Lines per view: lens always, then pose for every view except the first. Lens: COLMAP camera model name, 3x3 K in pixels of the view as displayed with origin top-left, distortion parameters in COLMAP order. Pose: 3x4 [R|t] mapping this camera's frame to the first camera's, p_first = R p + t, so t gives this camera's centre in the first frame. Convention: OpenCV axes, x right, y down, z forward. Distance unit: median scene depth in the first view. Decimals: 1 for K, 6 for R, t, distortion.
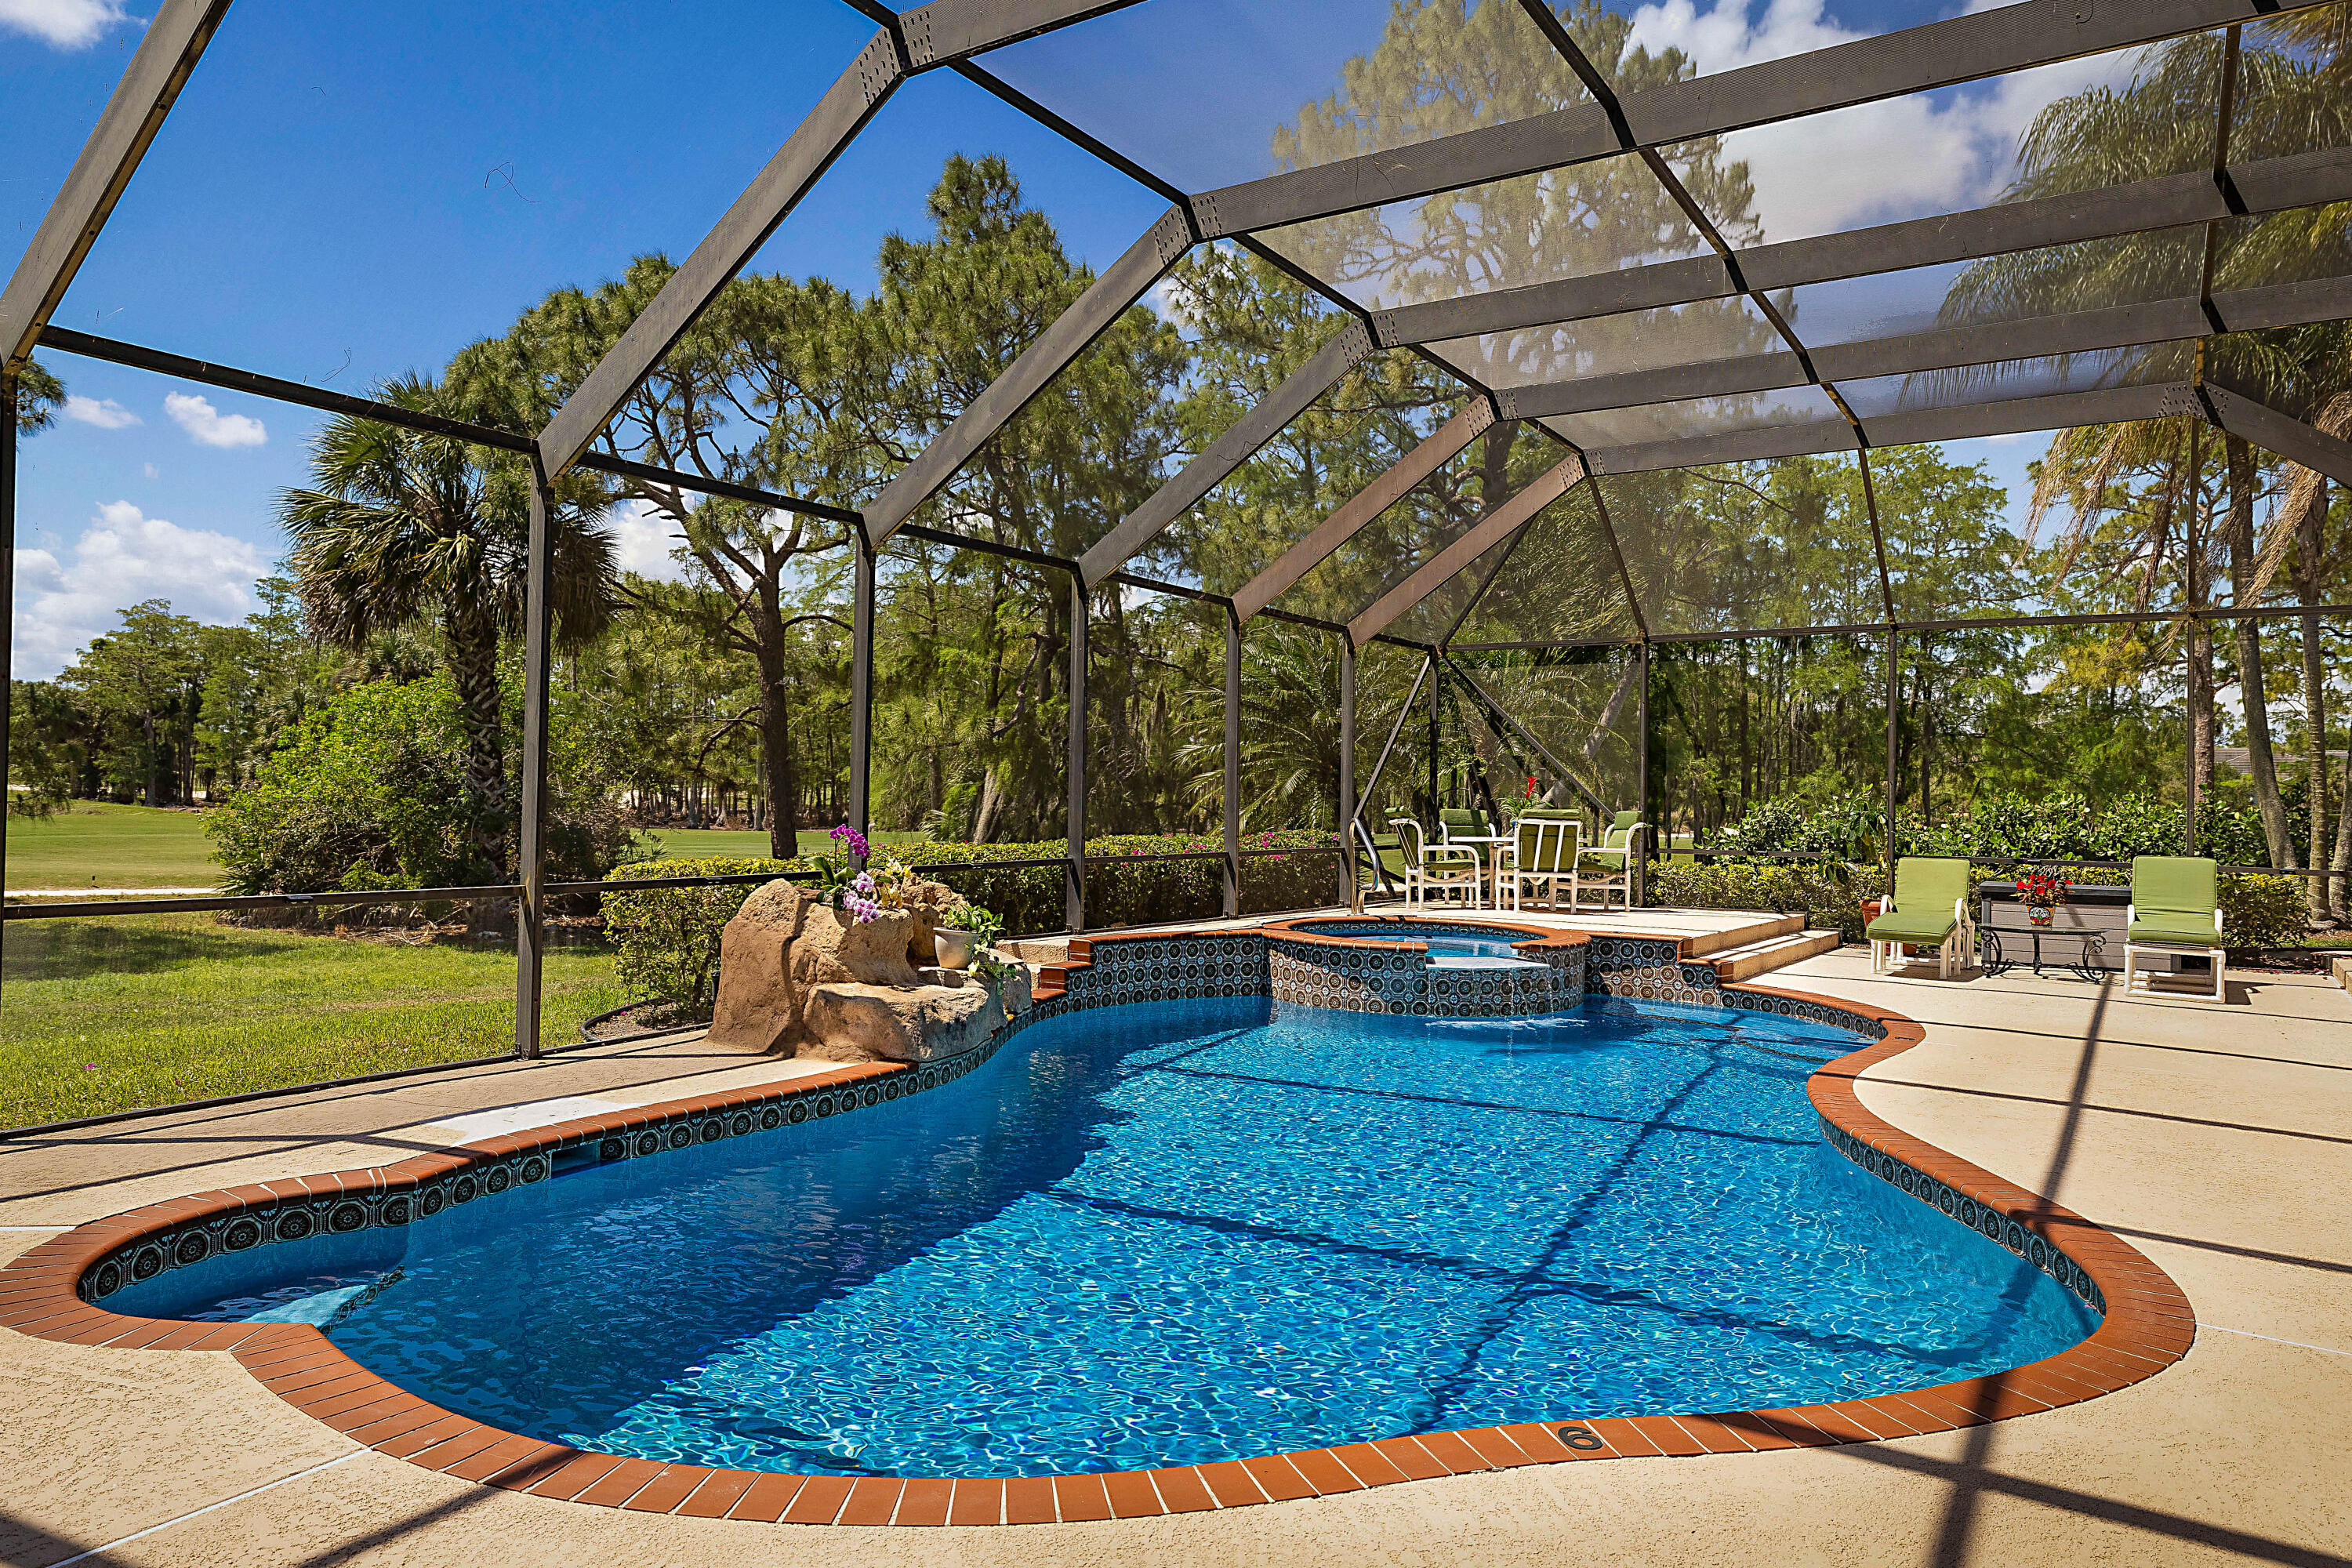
lens RADIAL K [[1525.8, 0, 1172.9], [0, 1525.8, 786.2], [0, 0, 1]] dist [-0.002688, 0.003141]
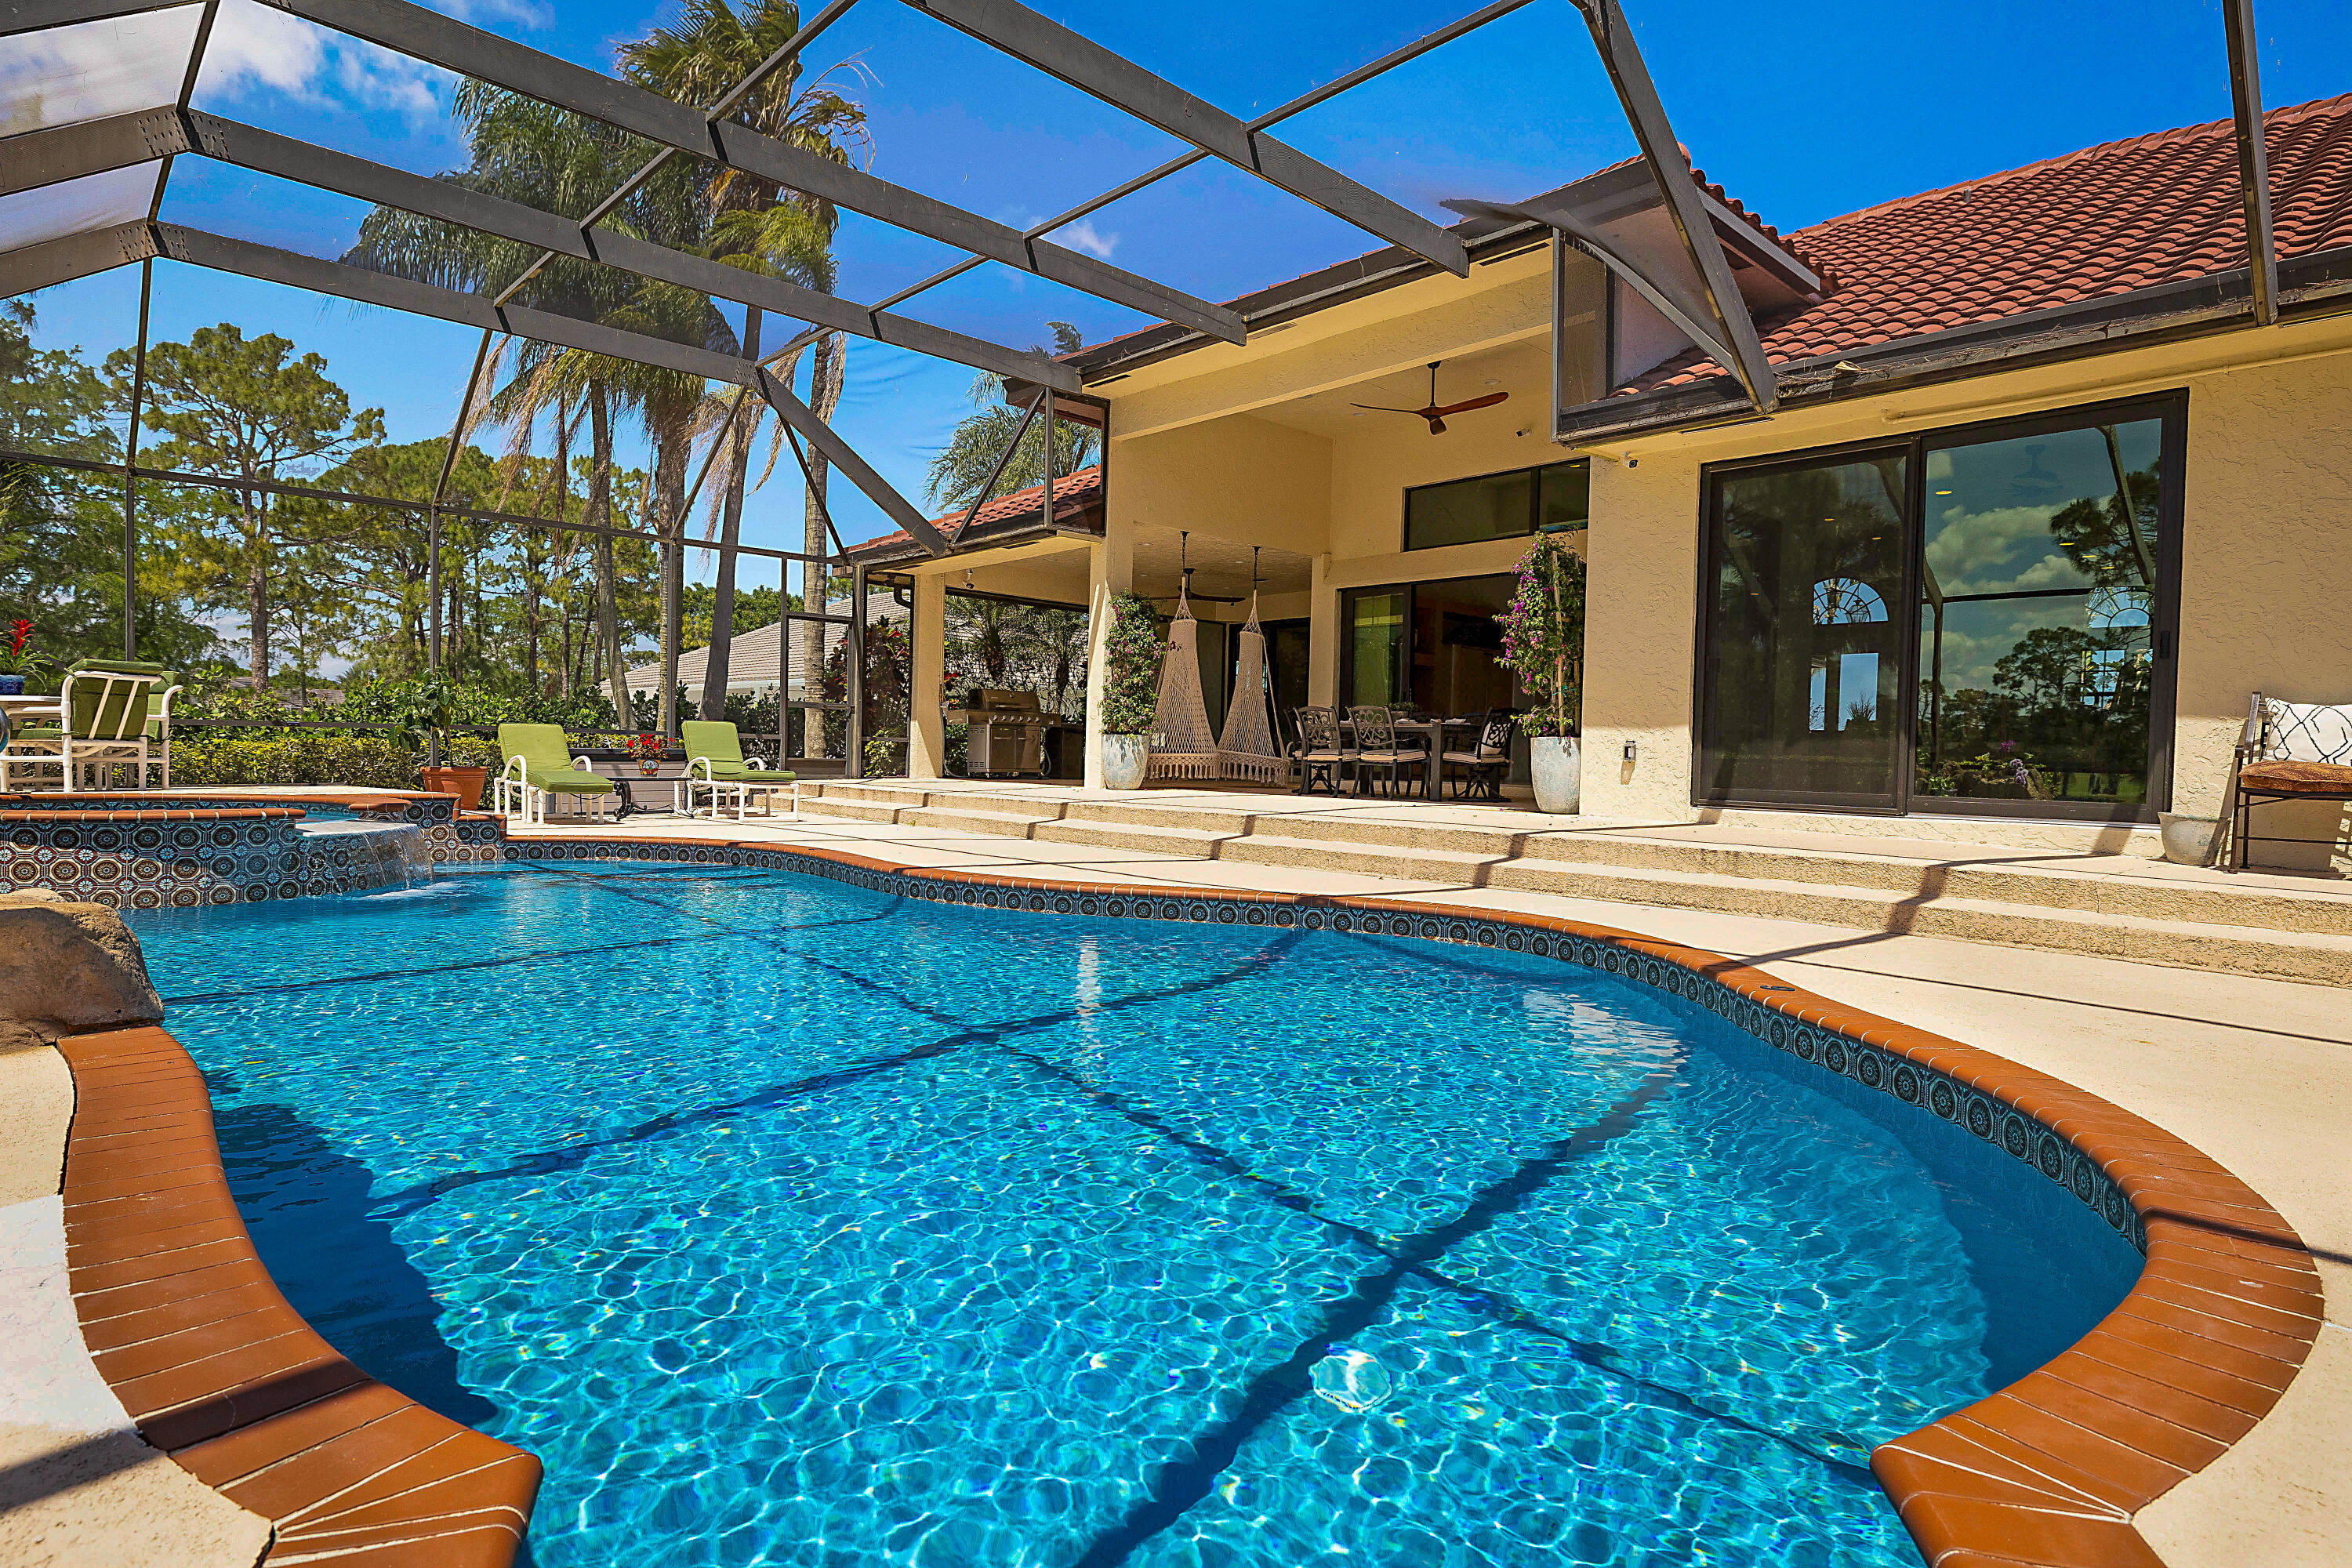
lens RADIAL K [[1240.5, 0, 1187.5], [0, 1240.5, 777.9], [0, 0, 1]] dist [0.002751, -0.001551]
pose [[0.235421, -0.032299, 0.971357, -0.343129], [-0.019562, 0.999088, 0.037963, 0.054741], [-0.971697, -0.027939, 0.234575, 0.401986]]
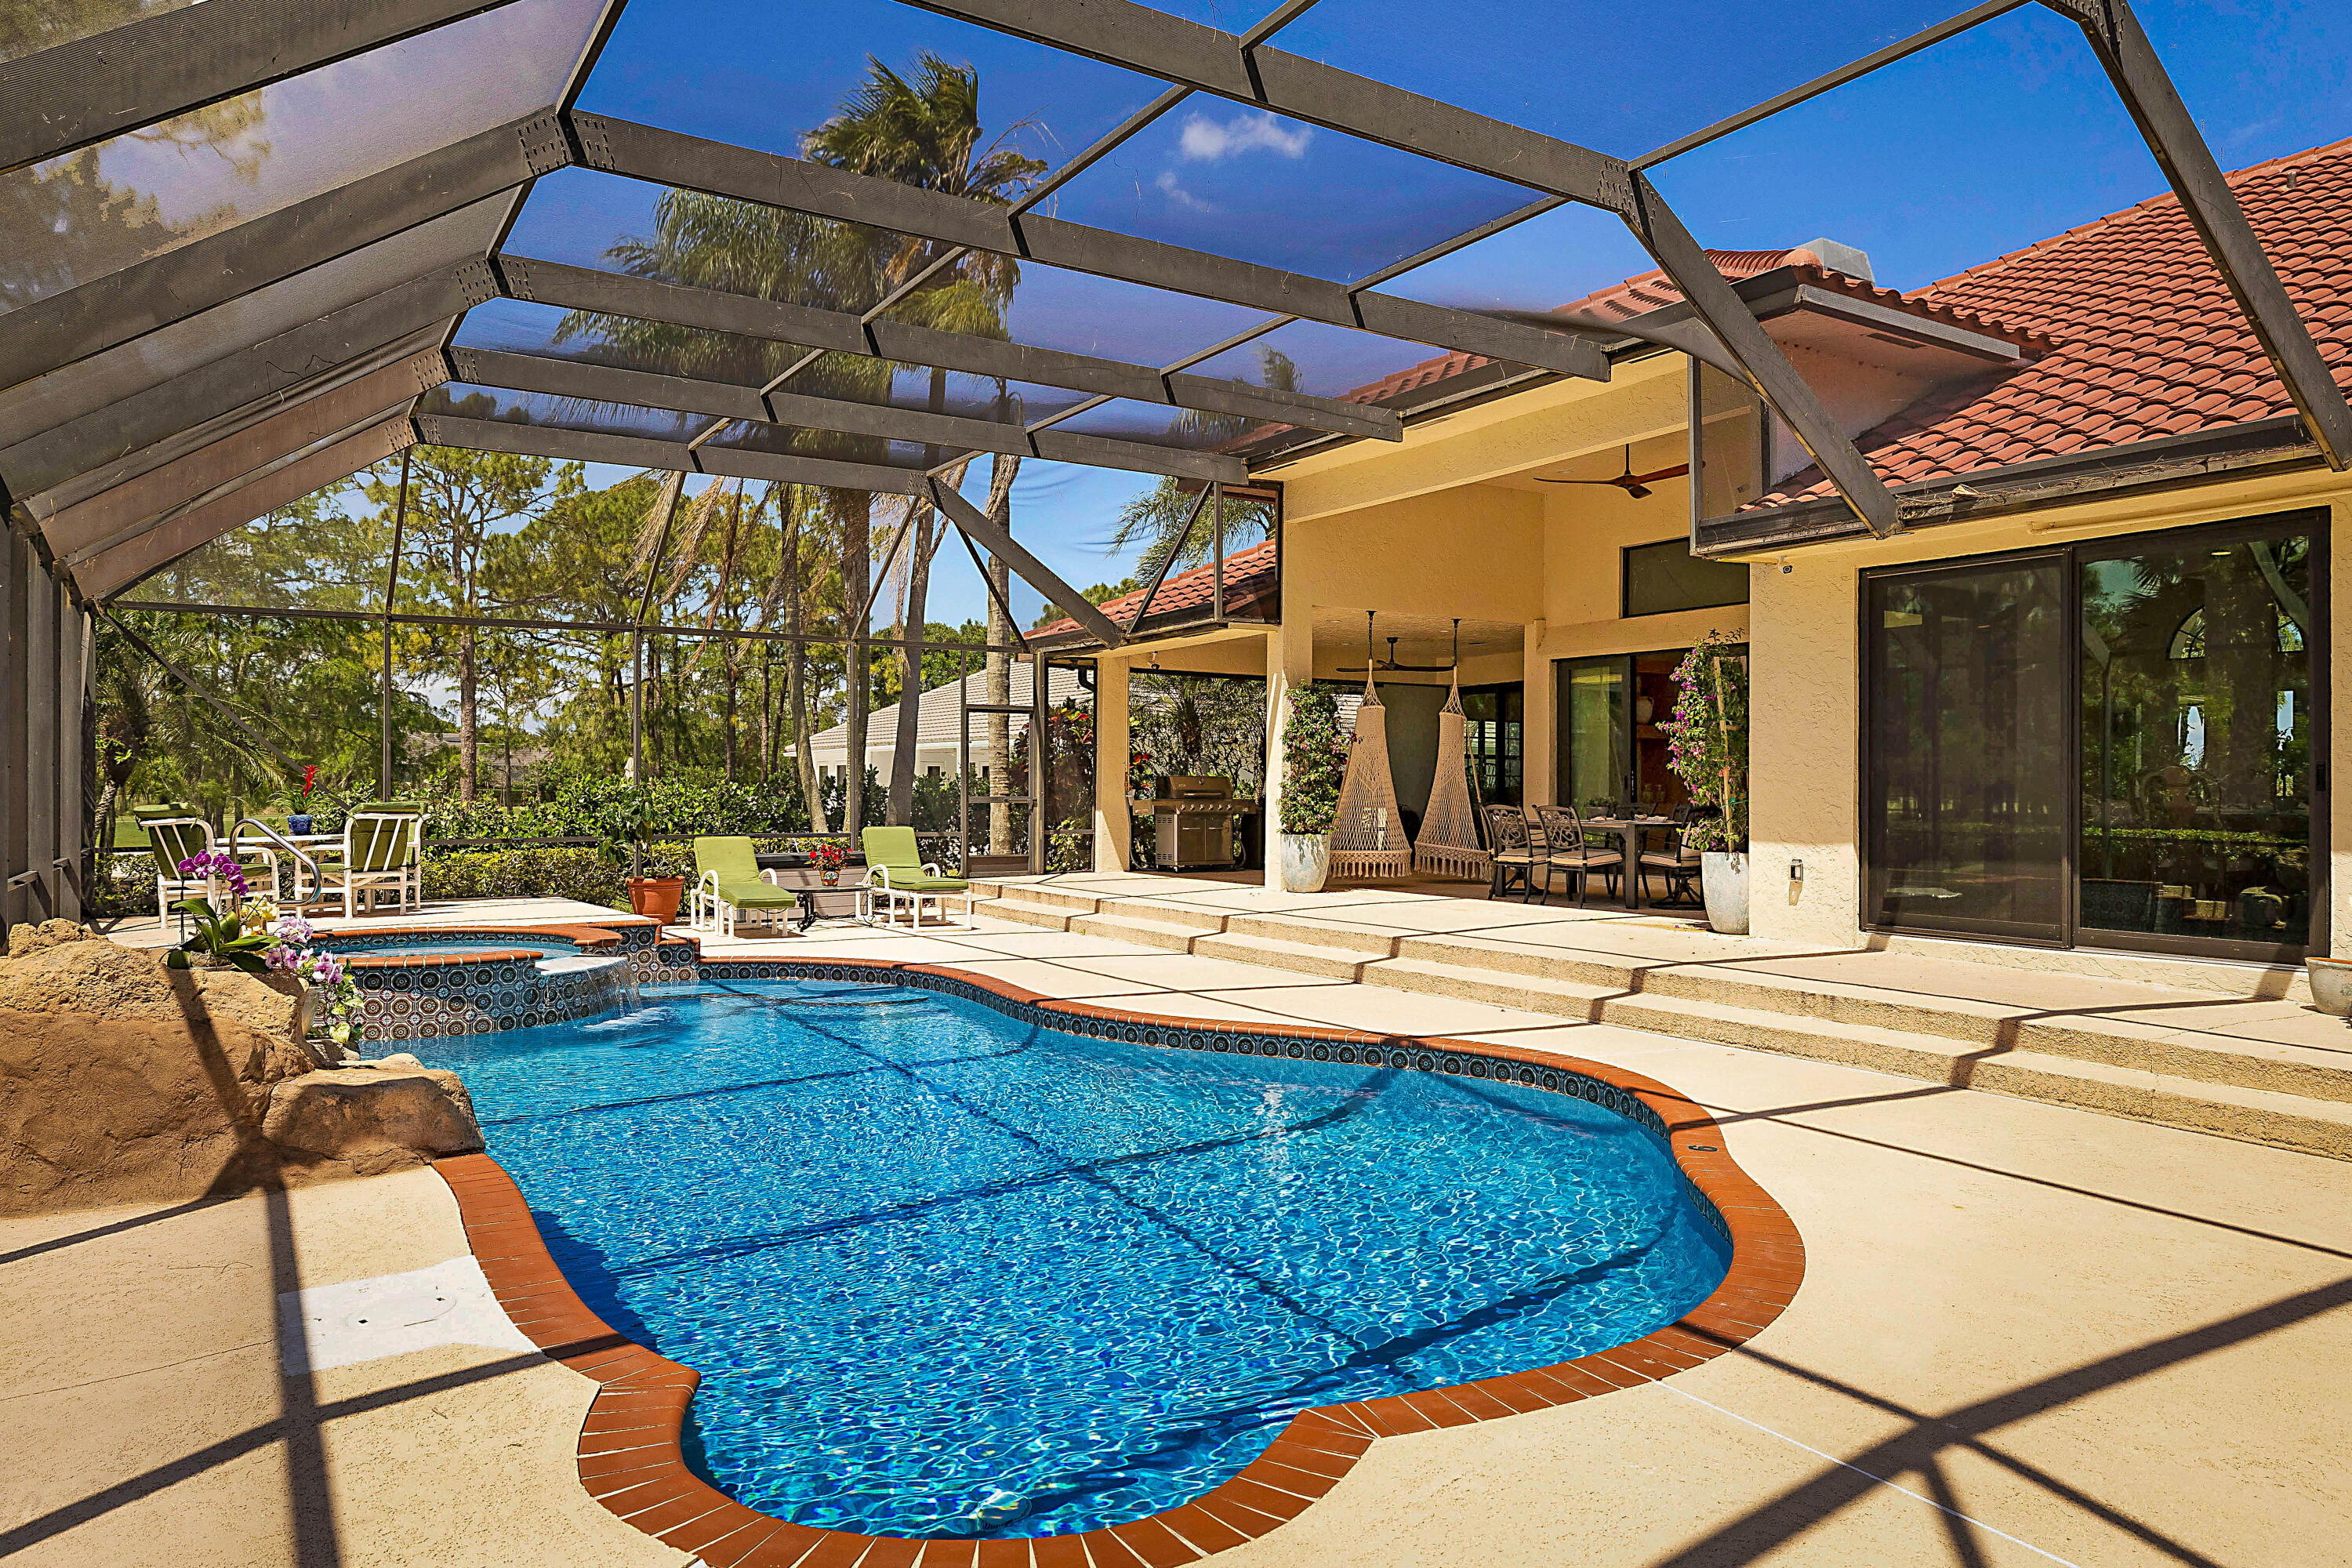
lens RADIAL K [[1525.8, 0, 1188.4], [0, 1525.8, 780.4], [0, 0, 1]] dist [-0.002688, 0.003141]
pose [[0.419497, -0.012386, 0.907672, -0.505812], [0.002772, 0.999920, 0.012364, -0.010245], [-0.907753, -0.002670, 0.419498, 0.246971]]
